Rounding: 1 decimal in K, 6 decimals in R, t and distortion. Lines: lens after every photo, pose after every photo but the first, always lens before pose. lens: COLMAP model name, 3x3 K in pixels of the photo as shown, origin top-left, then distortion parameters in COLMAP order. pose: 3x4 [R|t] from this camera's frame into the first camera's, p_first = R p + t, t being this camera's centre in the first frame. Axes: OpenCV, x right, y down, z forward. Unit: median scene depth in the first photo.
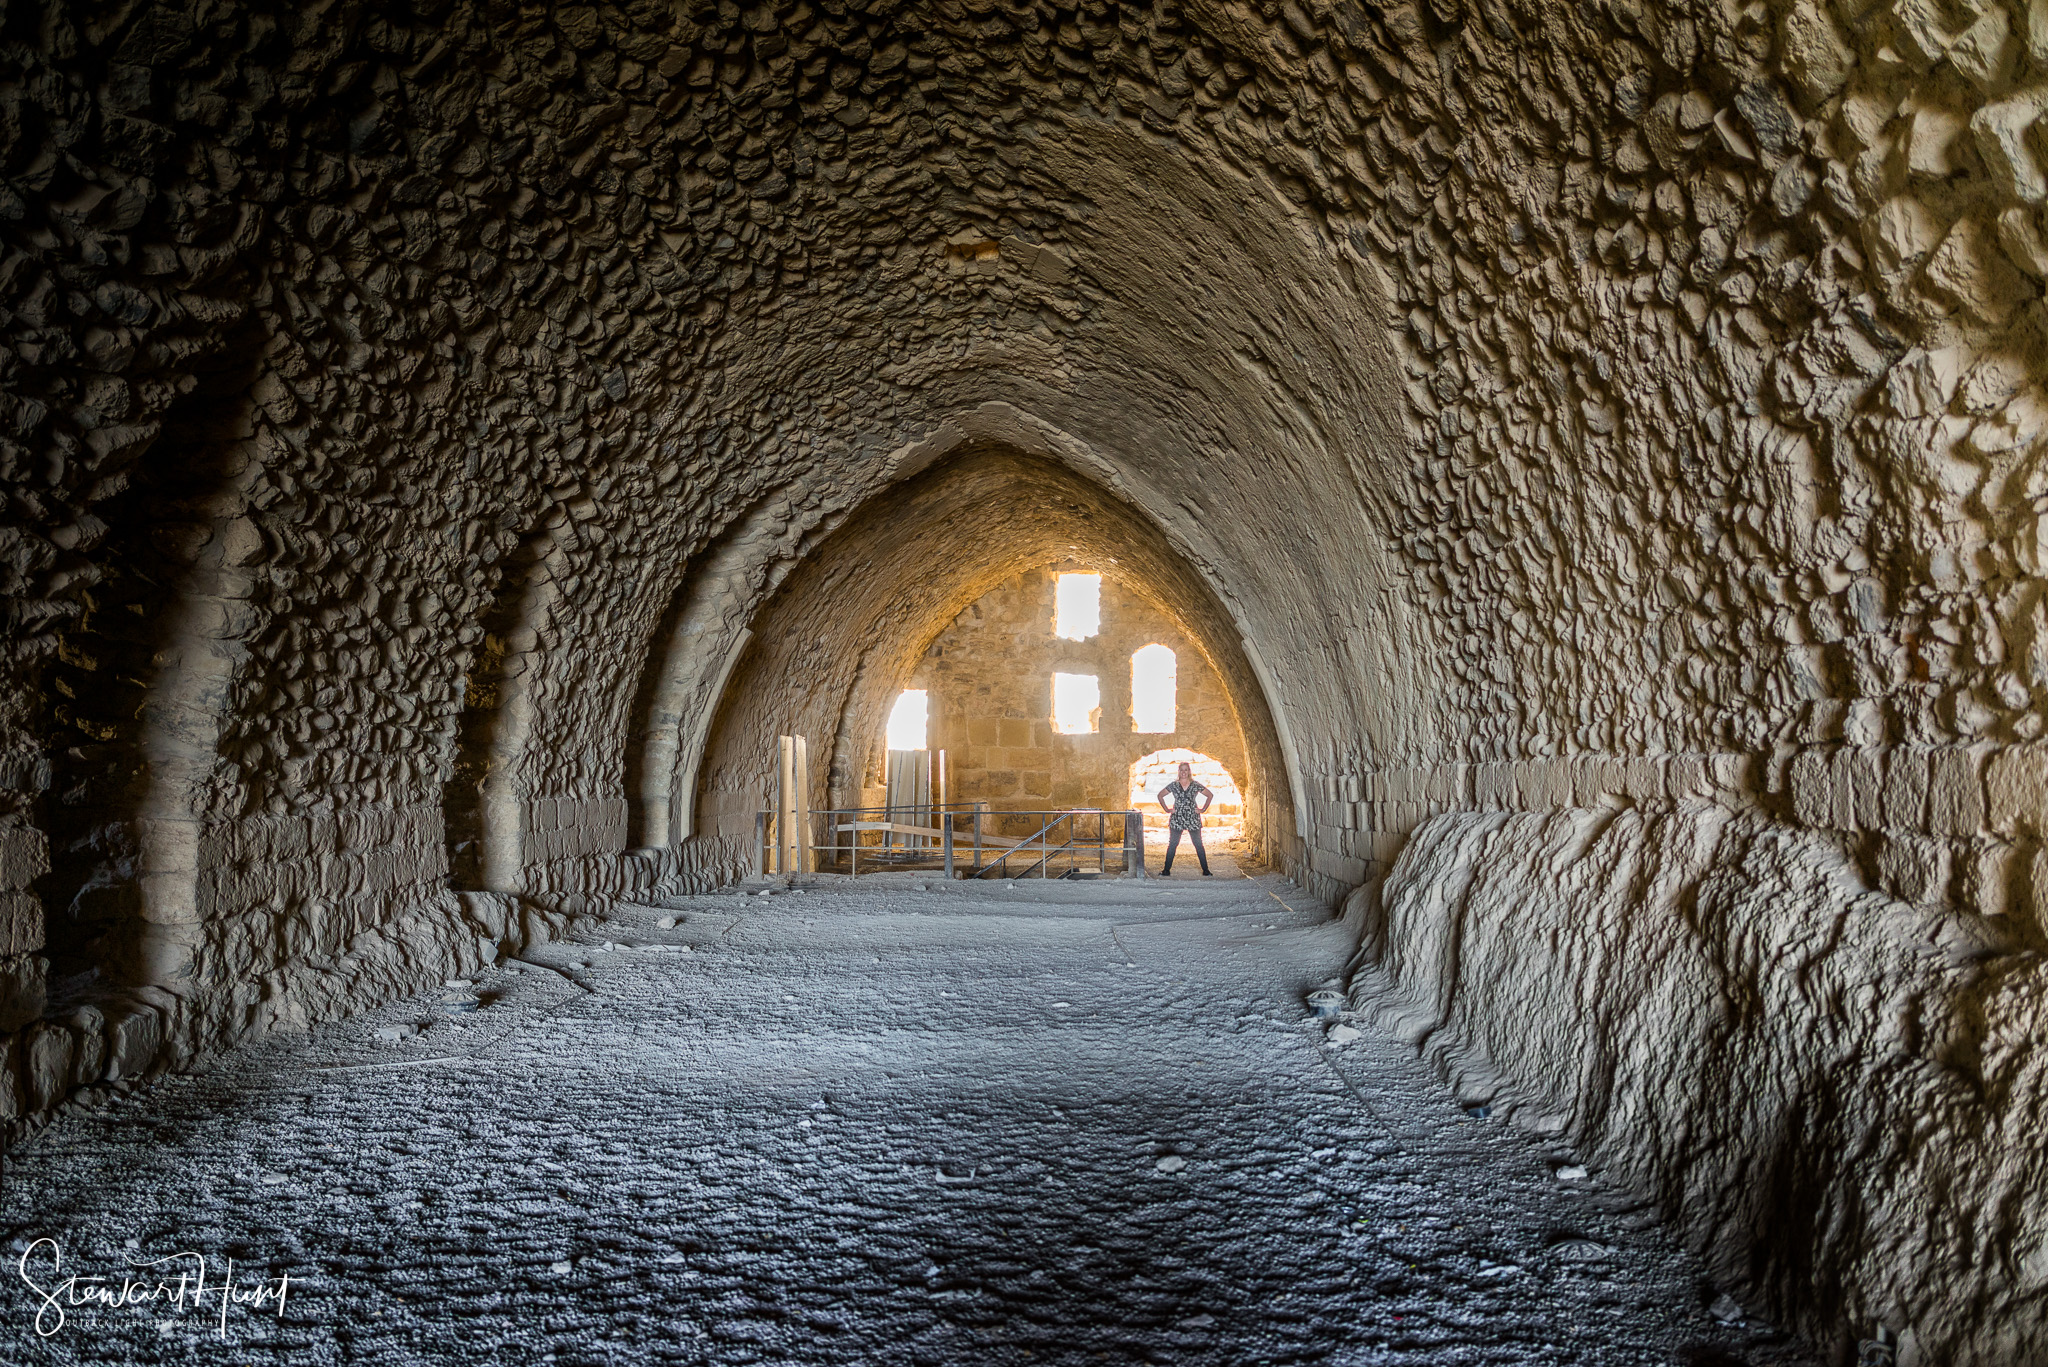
lens RADIAL K [[2073.9, 0, 1027.1], [0, 2073.9, 684.7], [0, 0, 1]] dist [-0.000280, 0.000000]
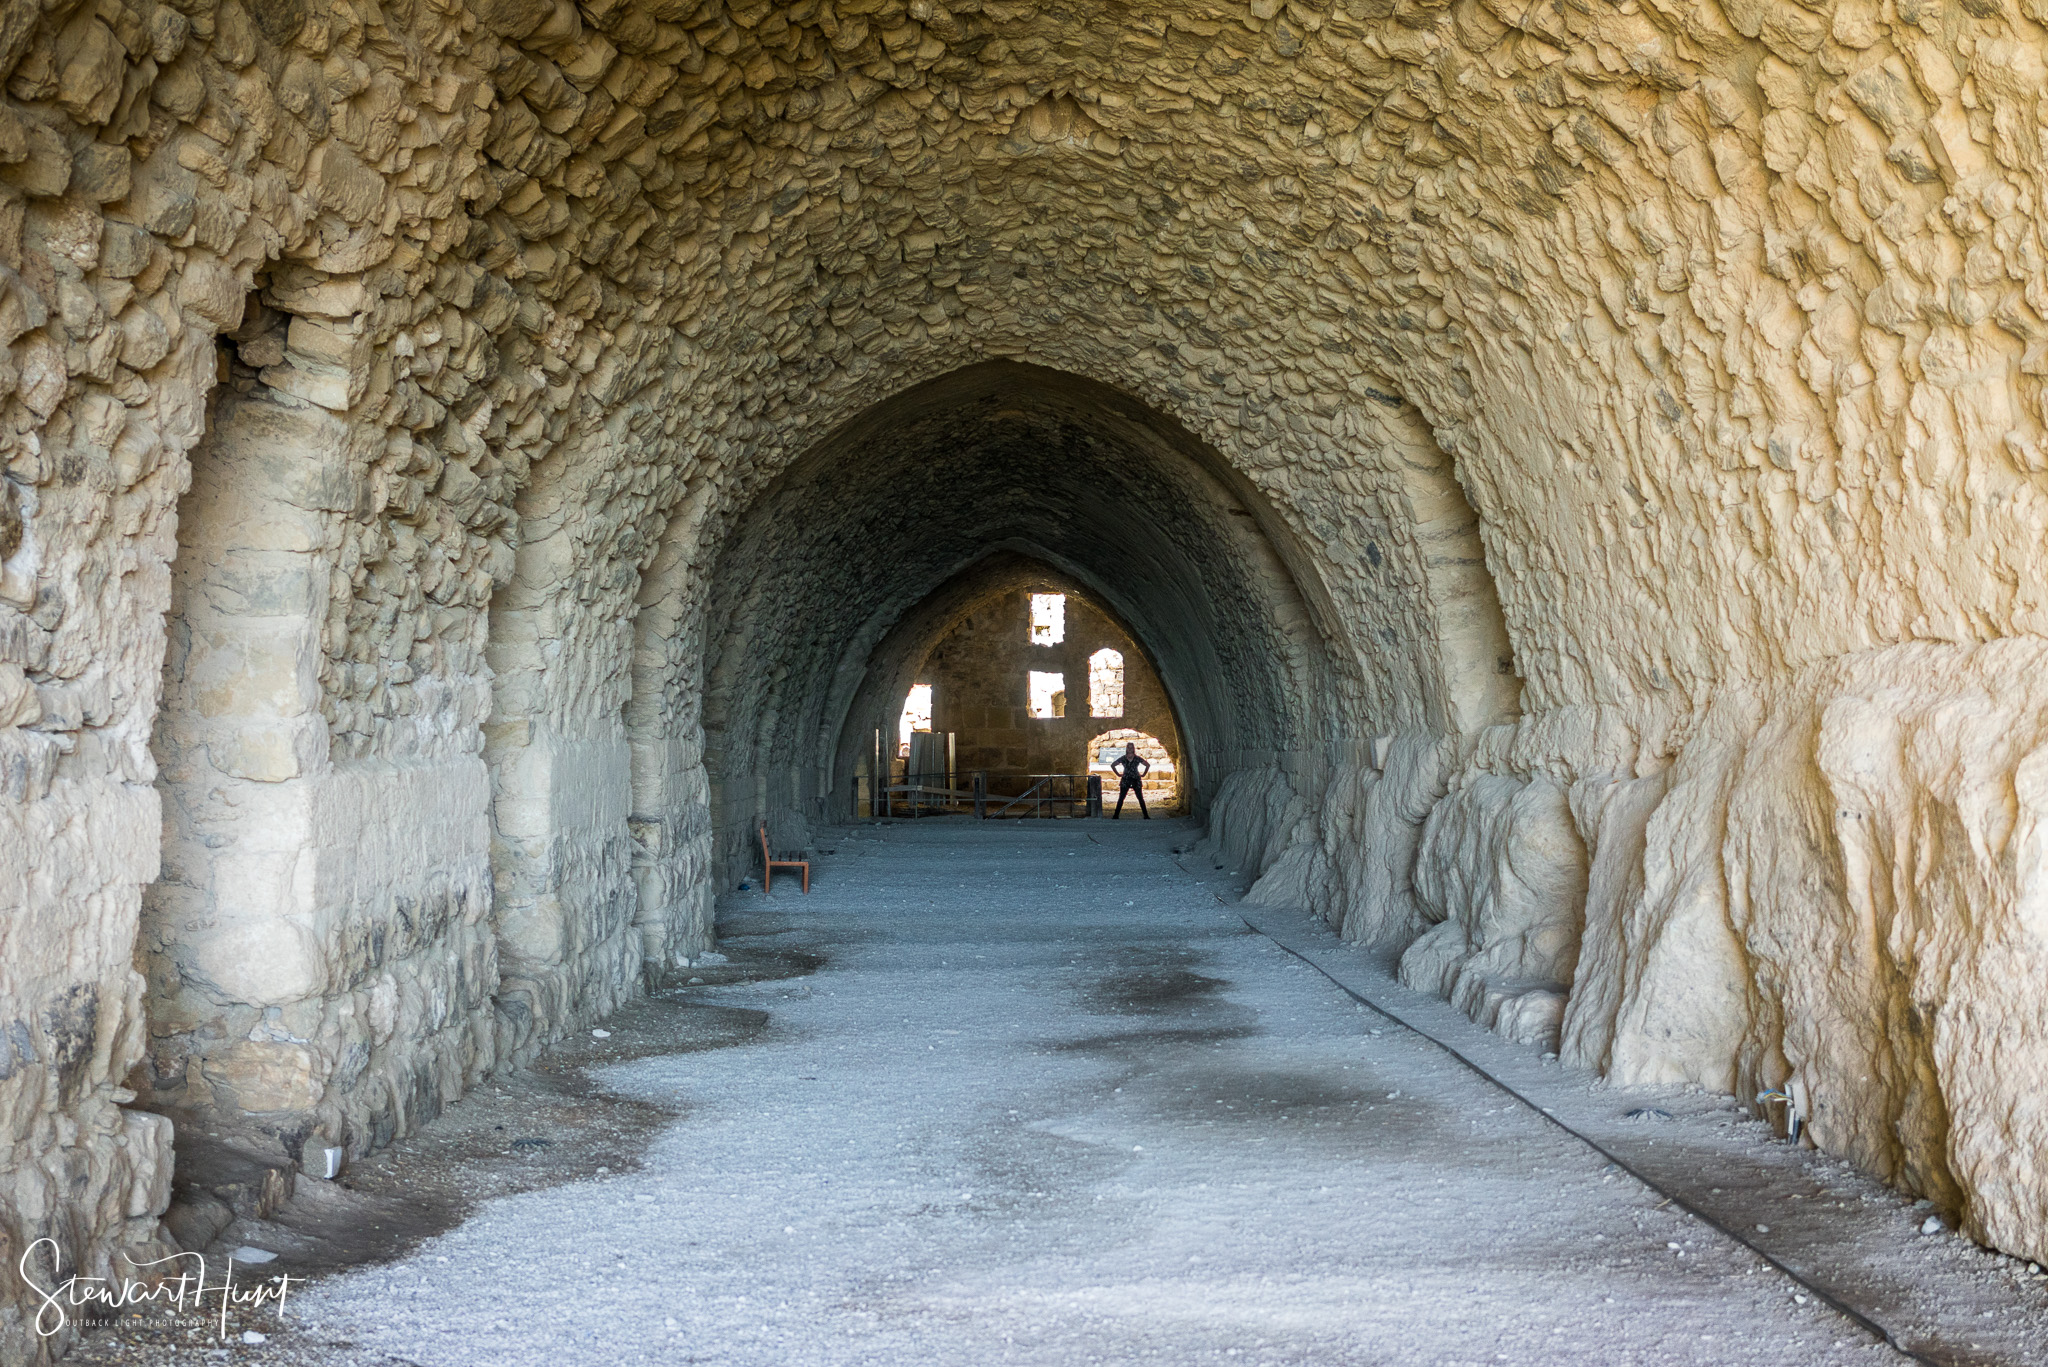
lens RADIAL K [[2073.9, 0, 1021.9], [0, 2073.9, 685.1], [0, 0, 1]] dist [-0.000280, 0.000000]
pose [[0.999710, -0.003781, 0.023775, -0.024181], [0.003425, 0.999881, 0.015010, -0.017321], [-0.023829, -0.014924, 0.999605, -0.319310]]
